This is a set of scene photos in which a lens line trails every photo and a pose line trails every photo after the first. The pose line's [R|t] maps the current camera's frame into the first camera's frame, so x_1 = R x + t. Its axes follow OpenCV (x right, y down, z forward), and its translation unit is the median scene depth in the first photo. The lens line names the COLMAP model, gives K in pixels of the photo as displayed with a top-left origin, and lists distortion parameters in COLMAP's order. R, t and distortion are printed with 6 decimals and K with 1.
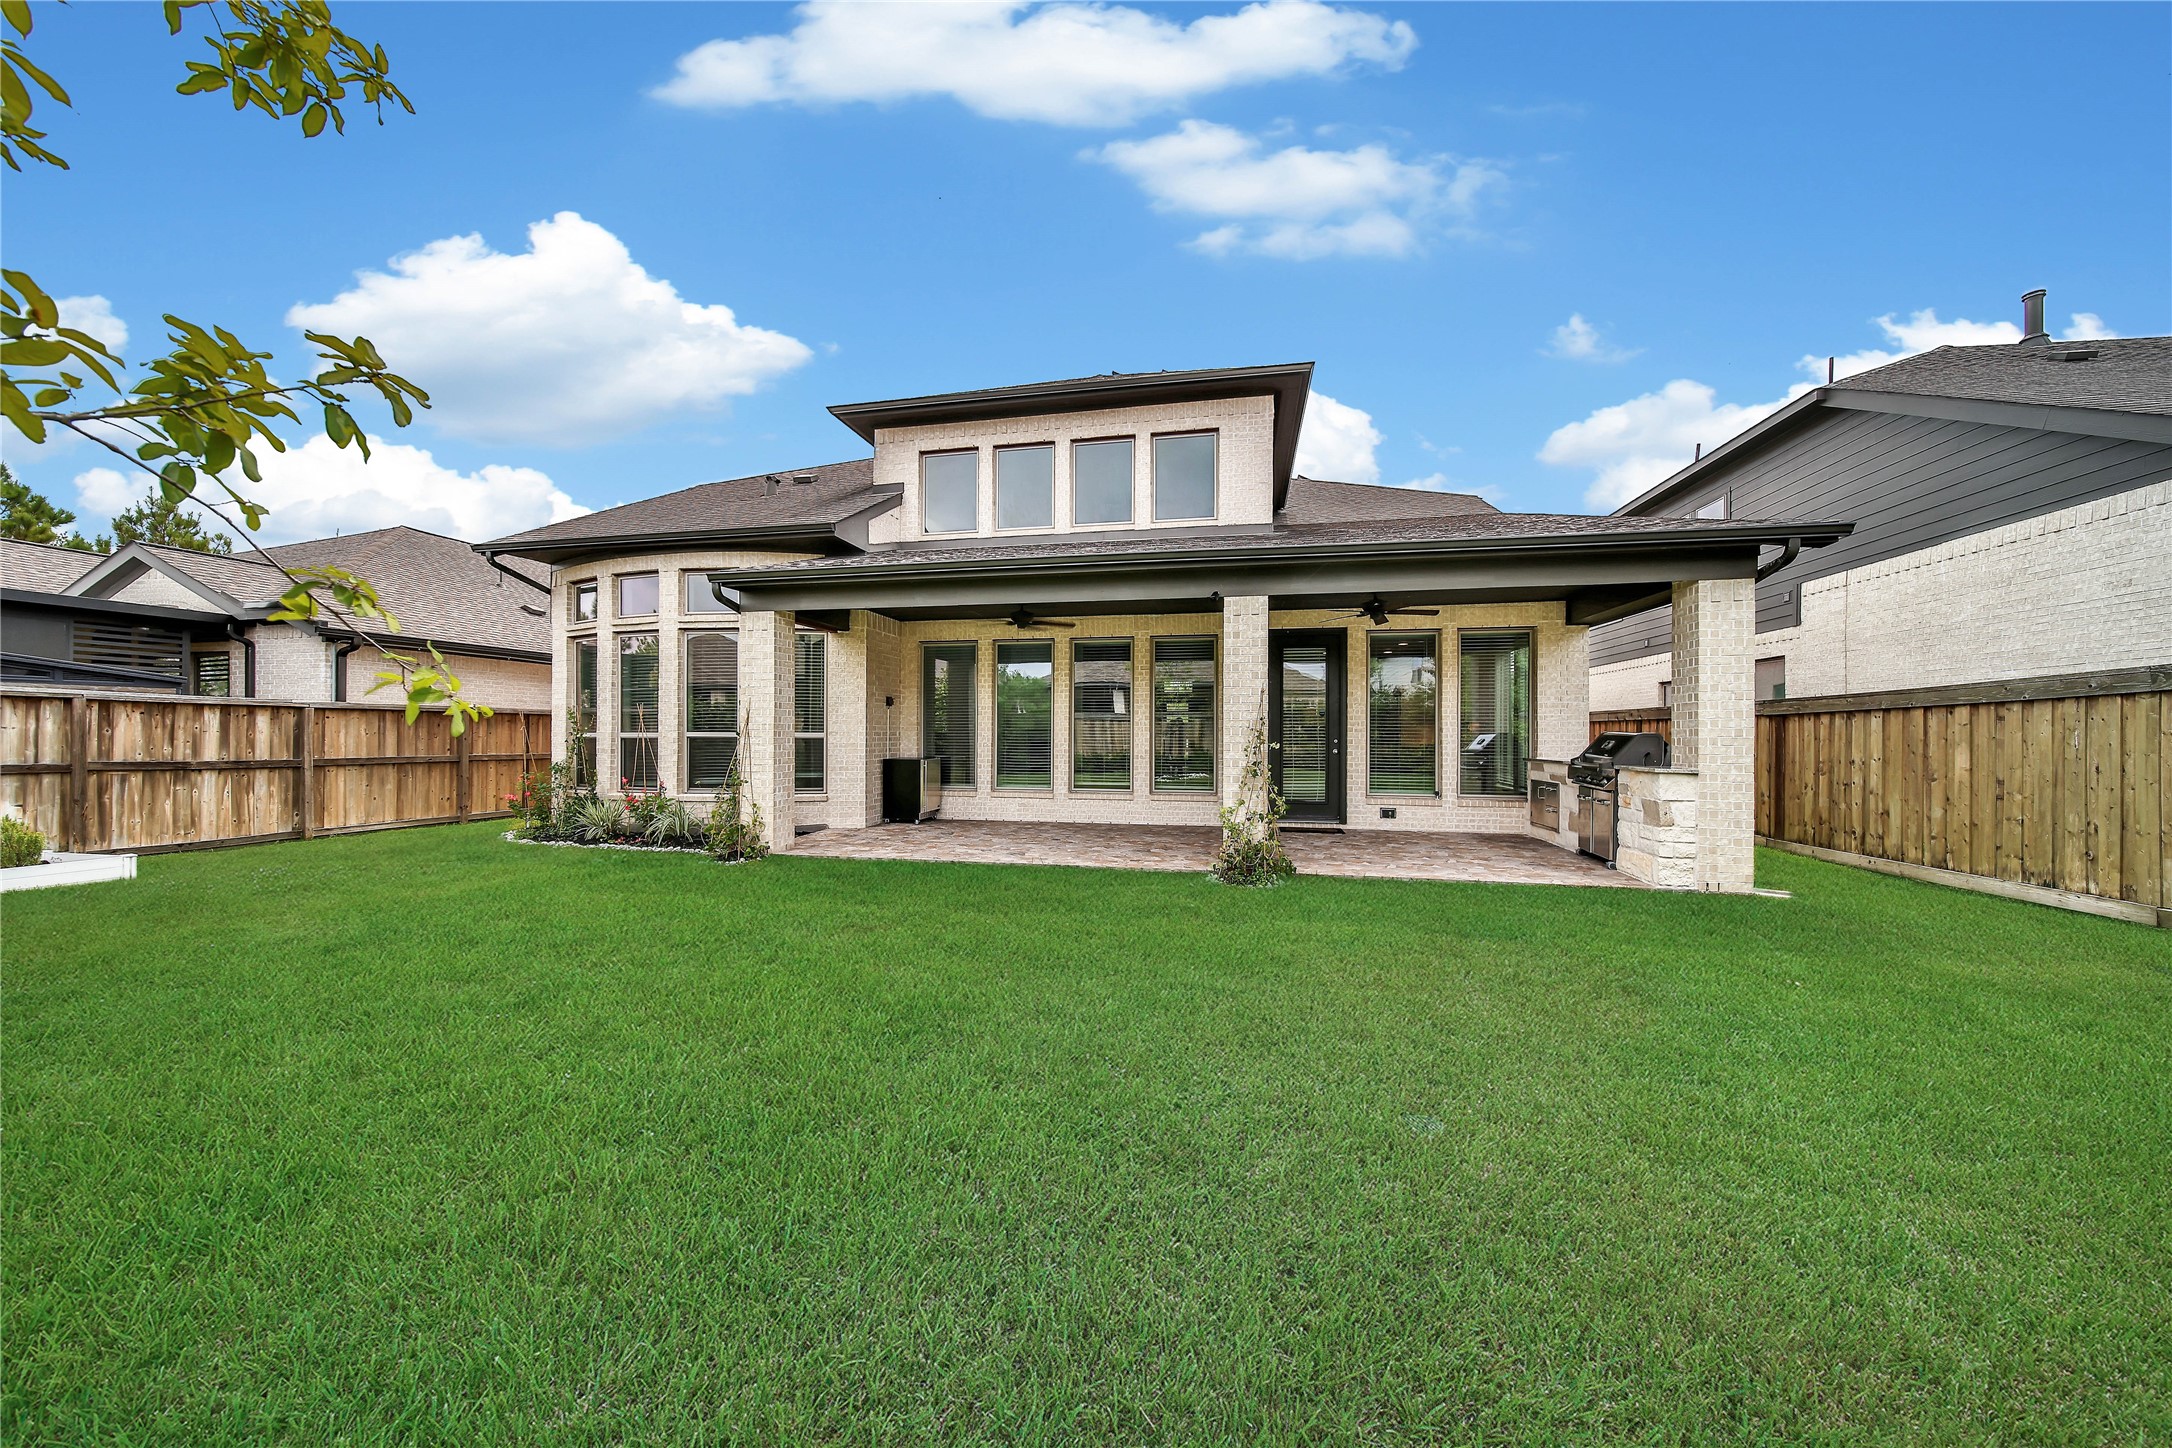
lens RADIAL K [[779.5, 0, 1078.0], [0, 779.5, 718.1], [0, 0, 1]] dist [-0.001132, -0.001149]
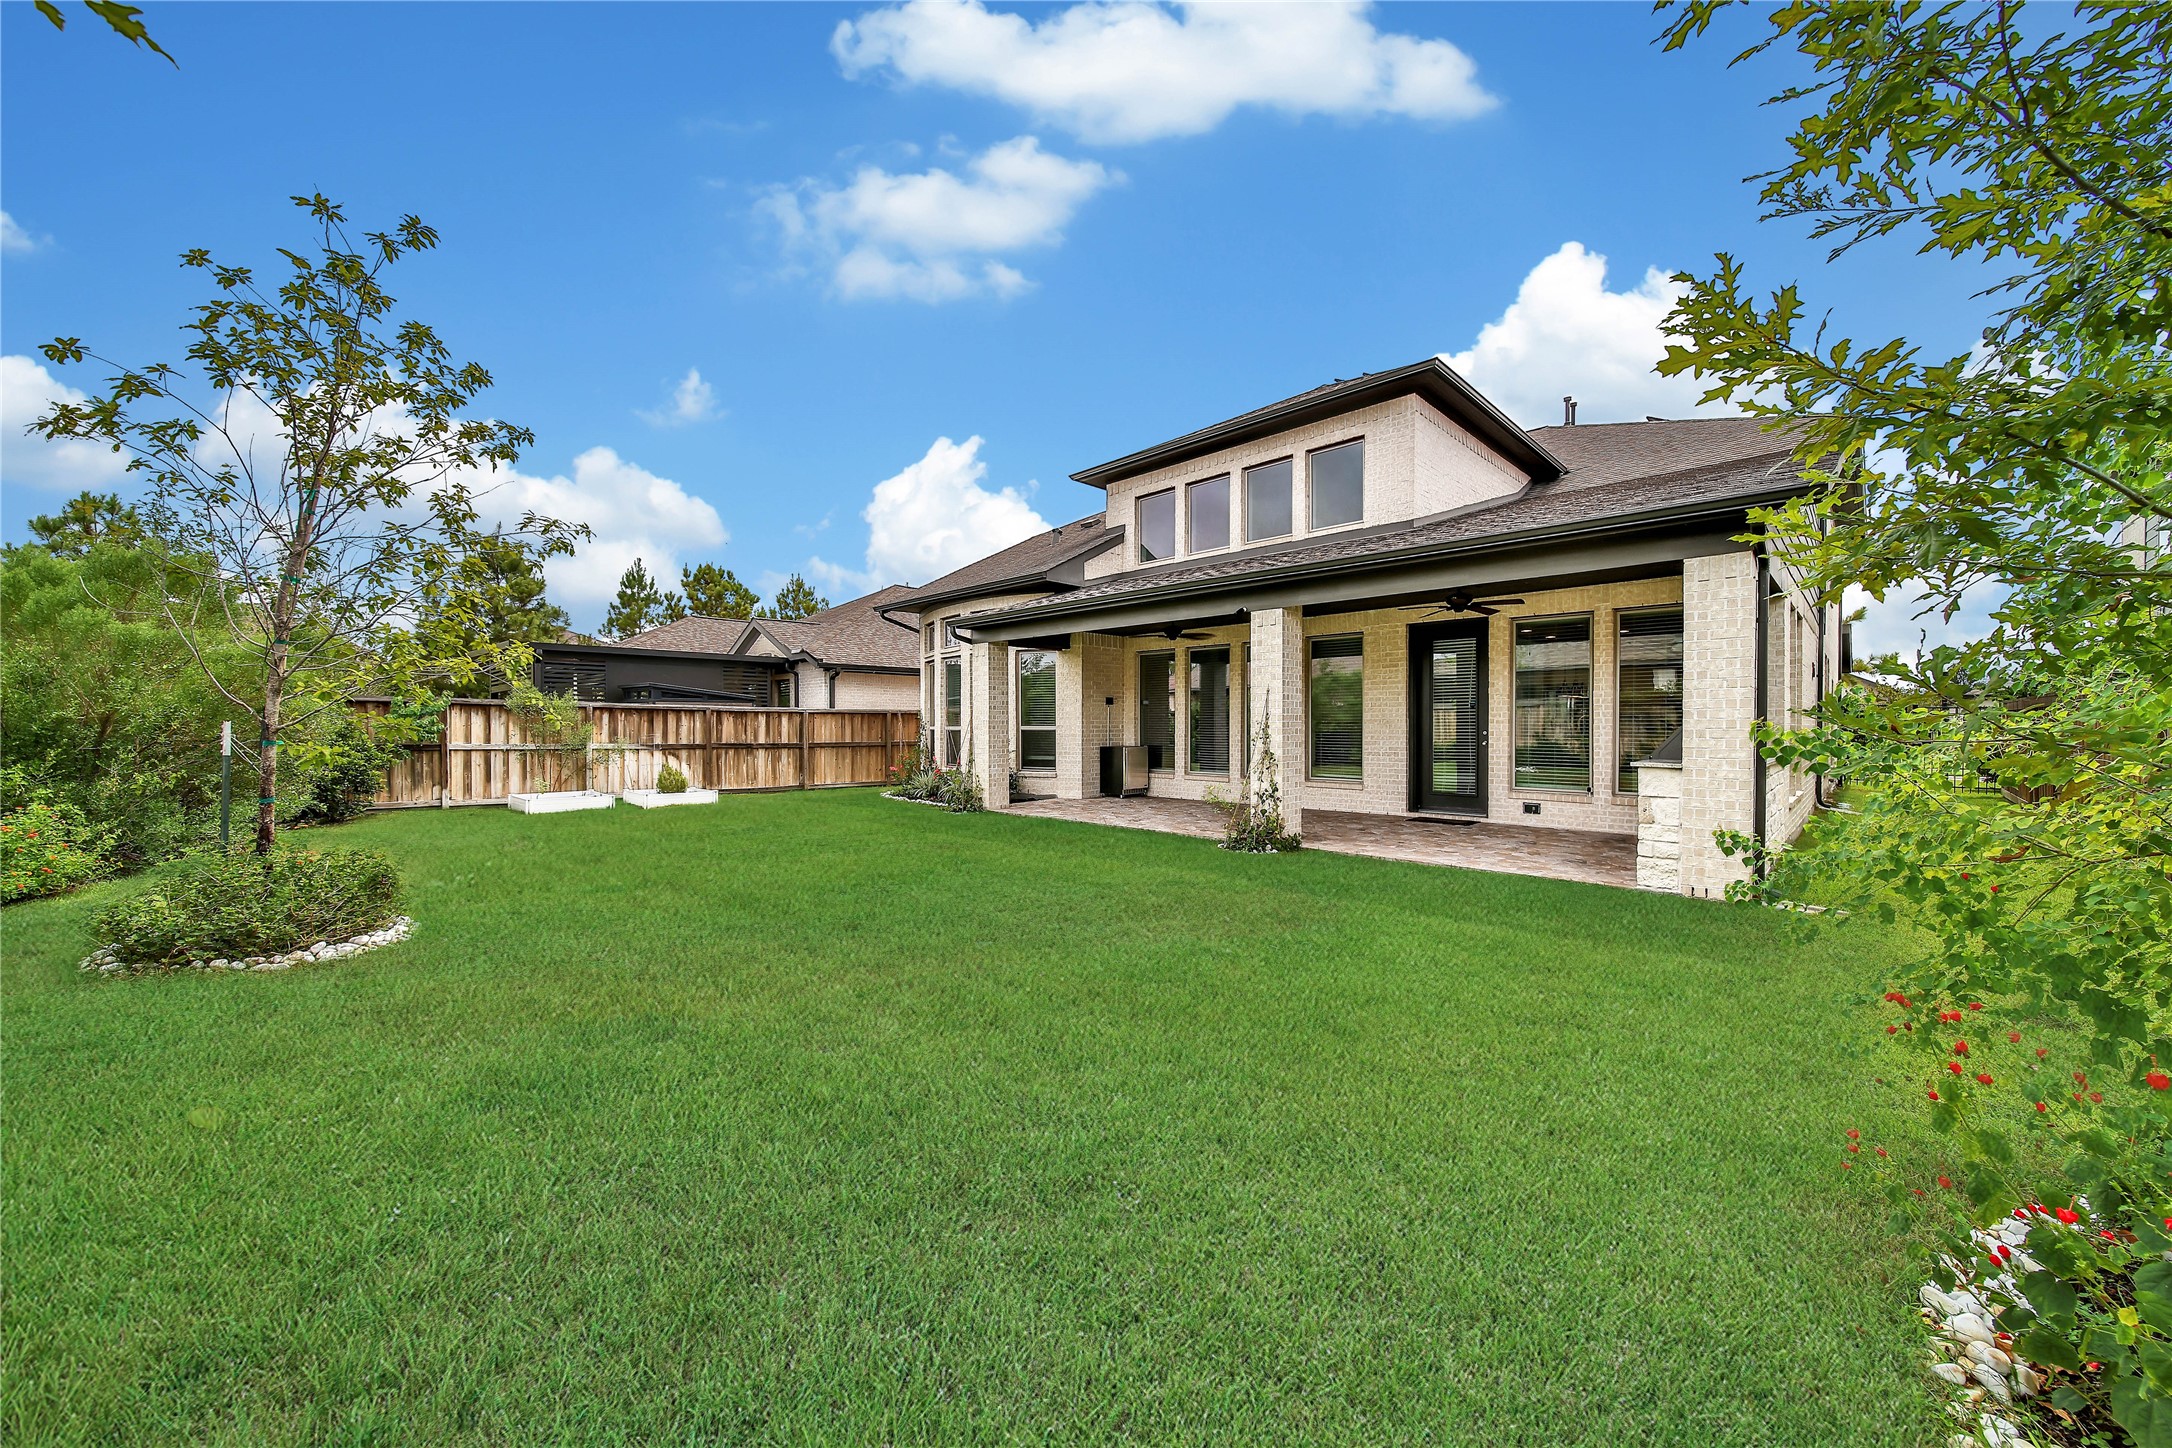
lens RADIAL K [[779.5, 0, 1085.8], [0, 779.5, 730.1], [0, 0, 1]] dist [-0.001132, -0.001149]
pose [[0.843465, -0.000508, -0.537184, 0.435858], [0.013950, 0.999683, 0.020958, -0.002069], [0.537003, -0.025171, 0.843205, -0.099079]]
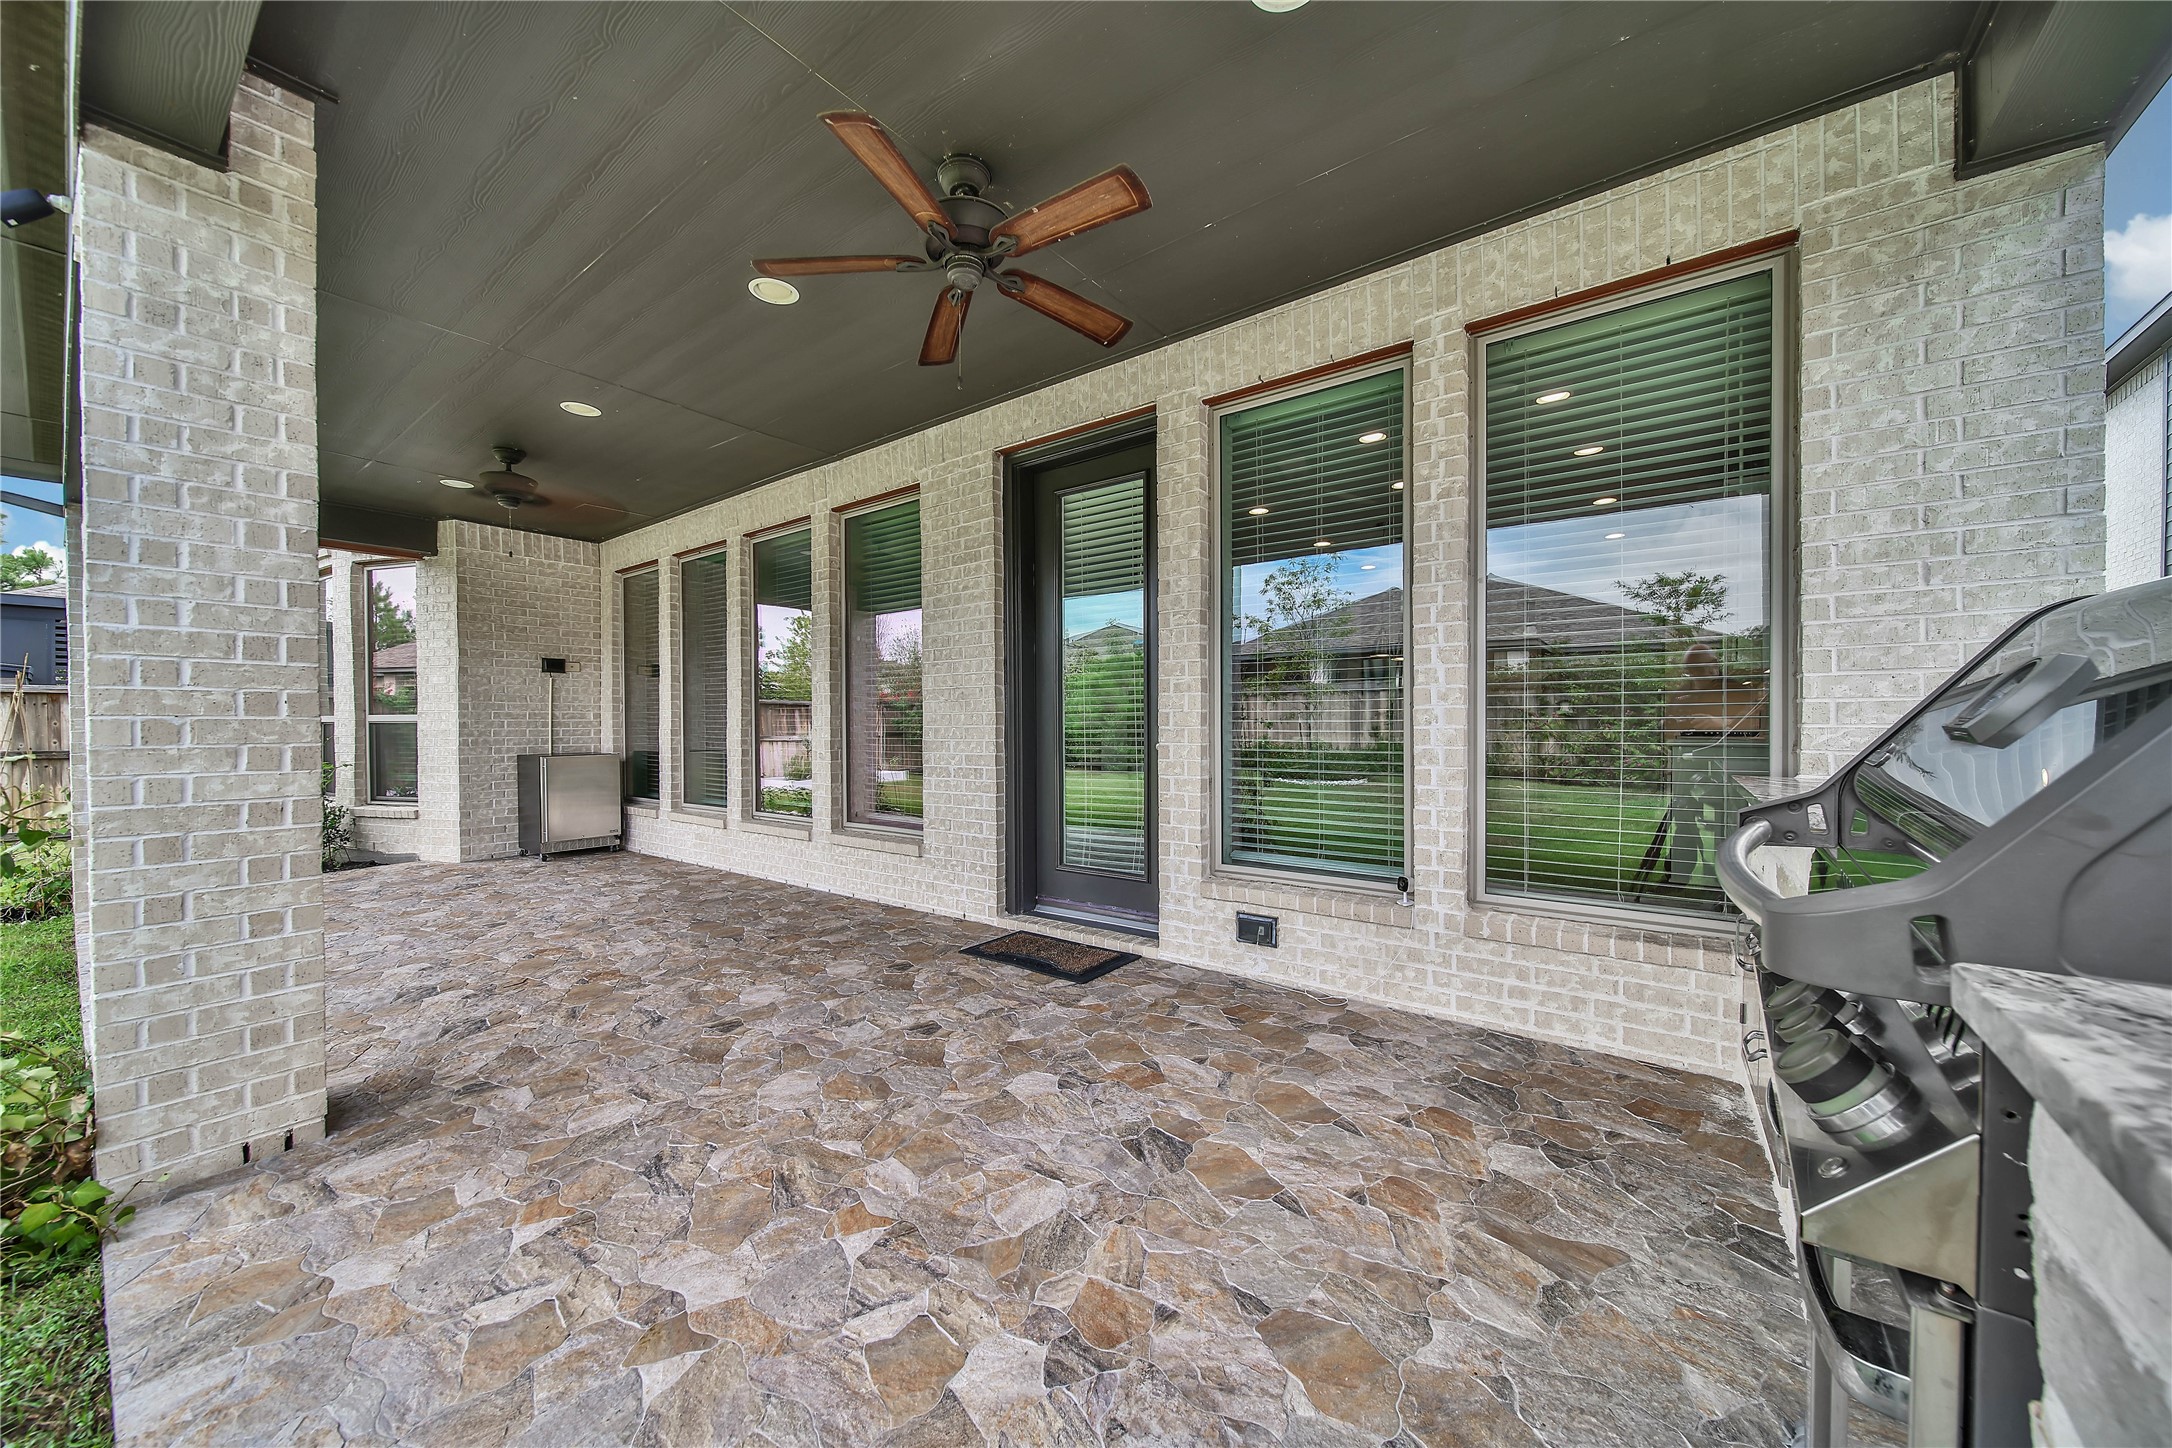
lens RADIAL K [[779.5, 0, 1084.4], [0, 779.5, 730.6], [0, 0, 1]] dist [-0.001132, -0.001149]
pose [[0.904608, -0.003379, -0.426231, 0.459785], [0.016779, 0.999476, 0.027687, 0.023704], [0.425914, -0.032198, 0.904191, 0.641819]]
